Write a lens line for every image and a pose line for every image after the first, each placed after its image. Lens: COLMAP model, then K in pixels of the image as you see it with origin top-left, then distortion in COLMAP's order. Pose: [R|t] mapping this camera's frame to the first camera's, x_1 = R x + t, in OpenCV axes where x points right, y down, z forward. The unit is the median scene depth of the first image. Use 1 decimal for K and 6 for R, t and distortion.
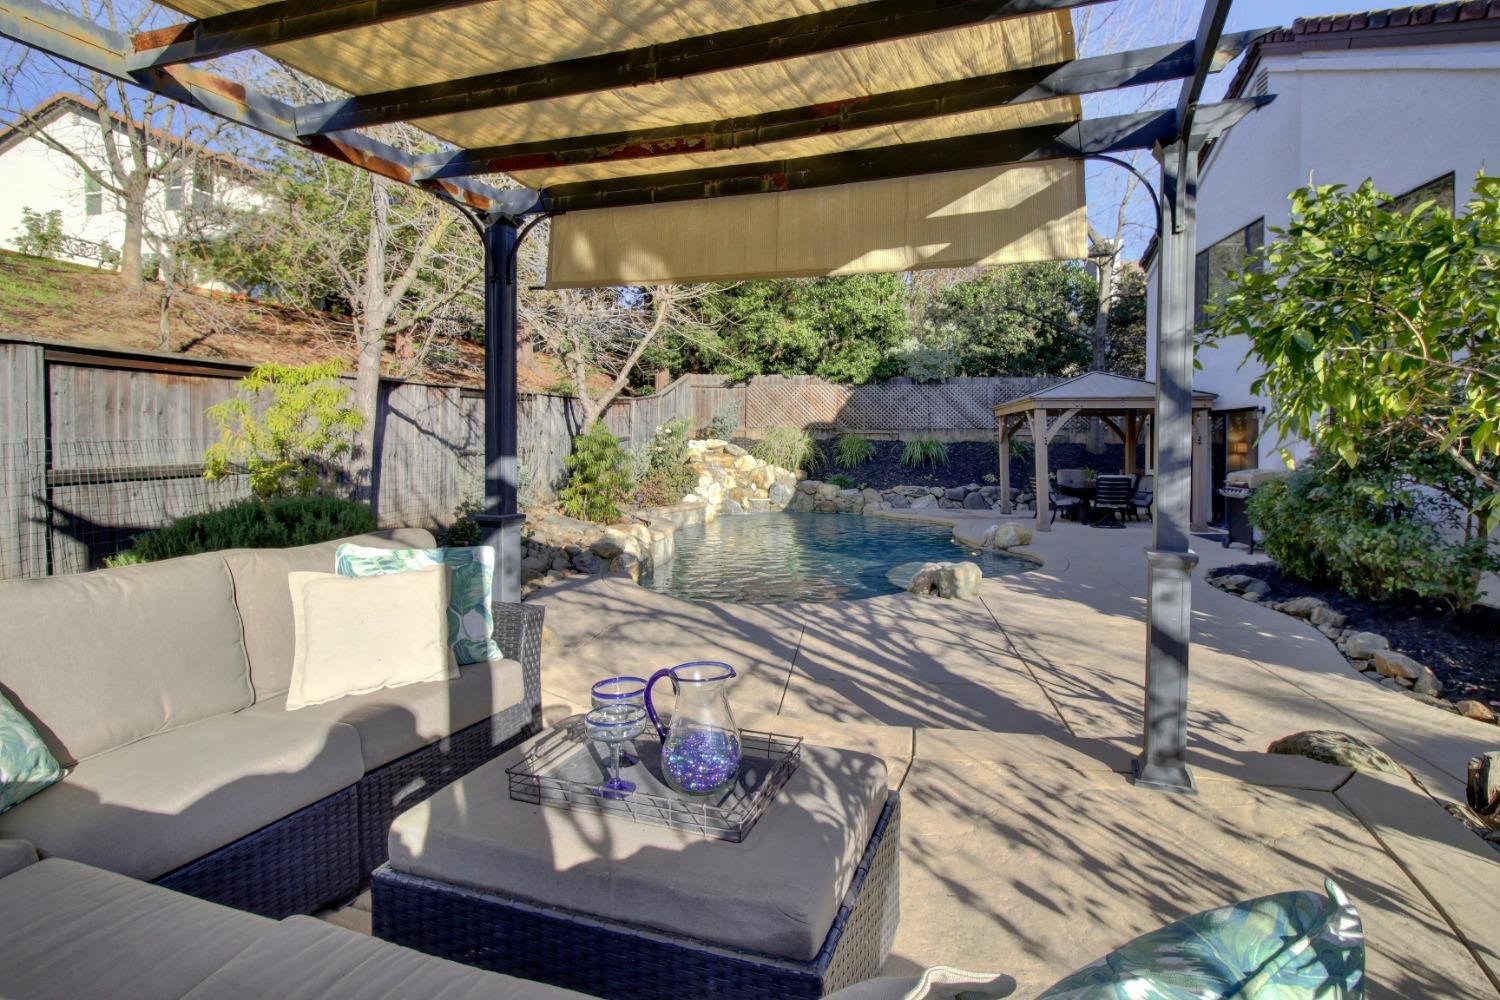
lens RADIAL K [[725.0, 0, 749.5], [0, 725.0, 486.0], [0, 0, 1]] dist [-0.001083, 0.000086]
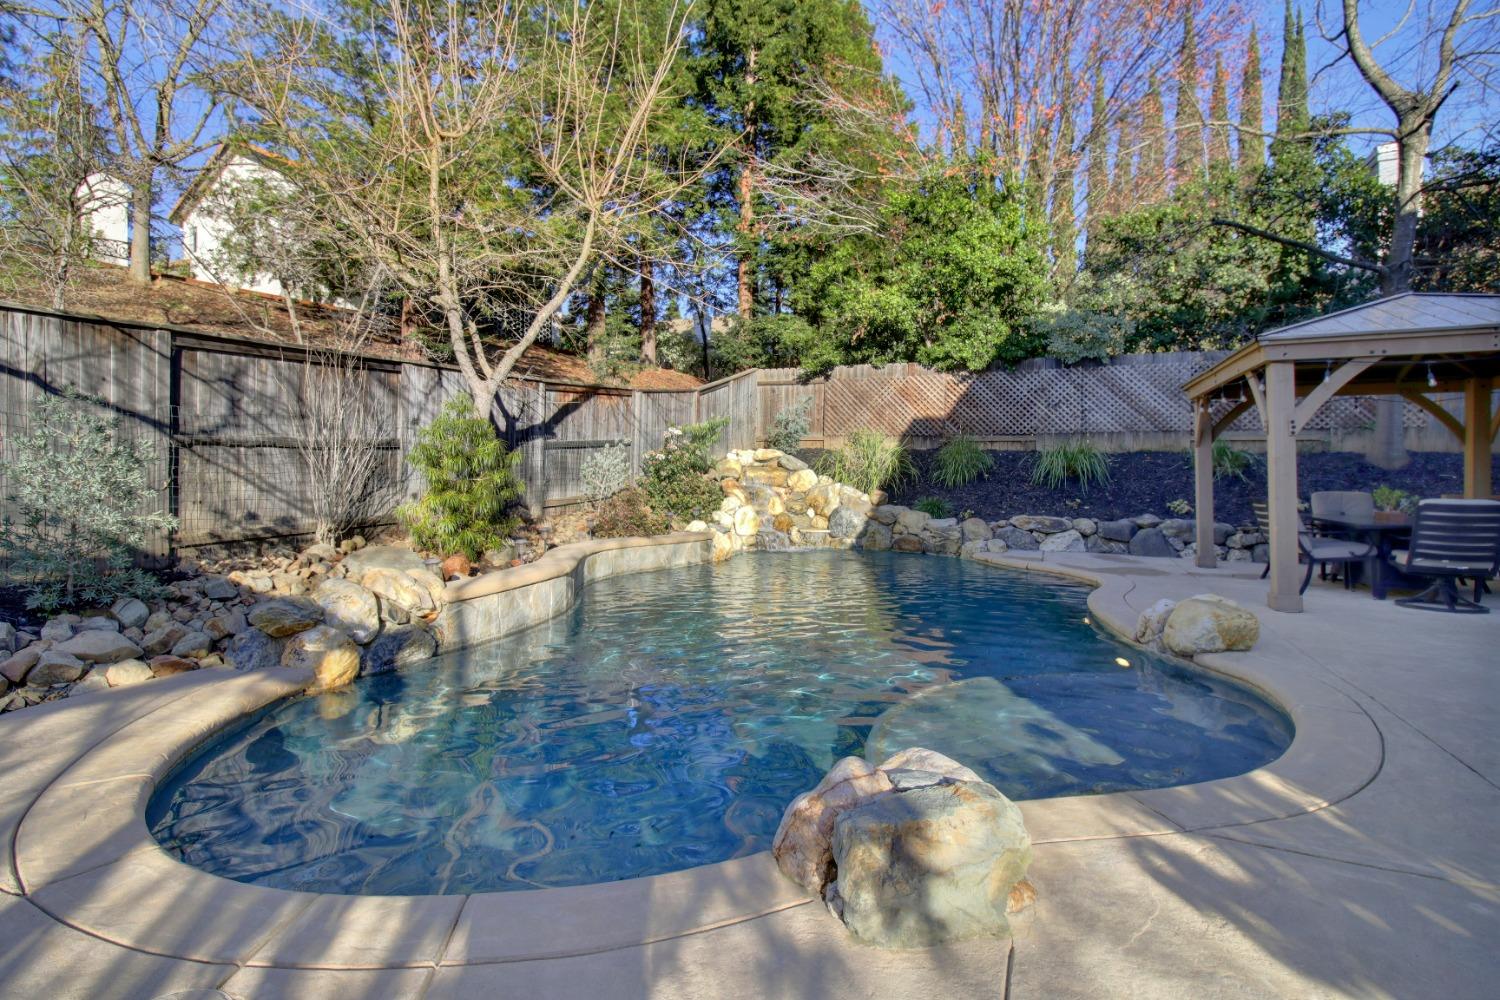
lens RADIAL K [[706.3, 0, 750.0], [0, 706.3, 500.0], [0, 0, 1]] dist [0.021567, 0.000065]
pose [[0.969229, 0.014770, -0.245715, 0.119051], [-0.019658, 0.999654, -0.017453, 0.001585], [0.245373, 0.021746, 0.969185, 0.304704]]
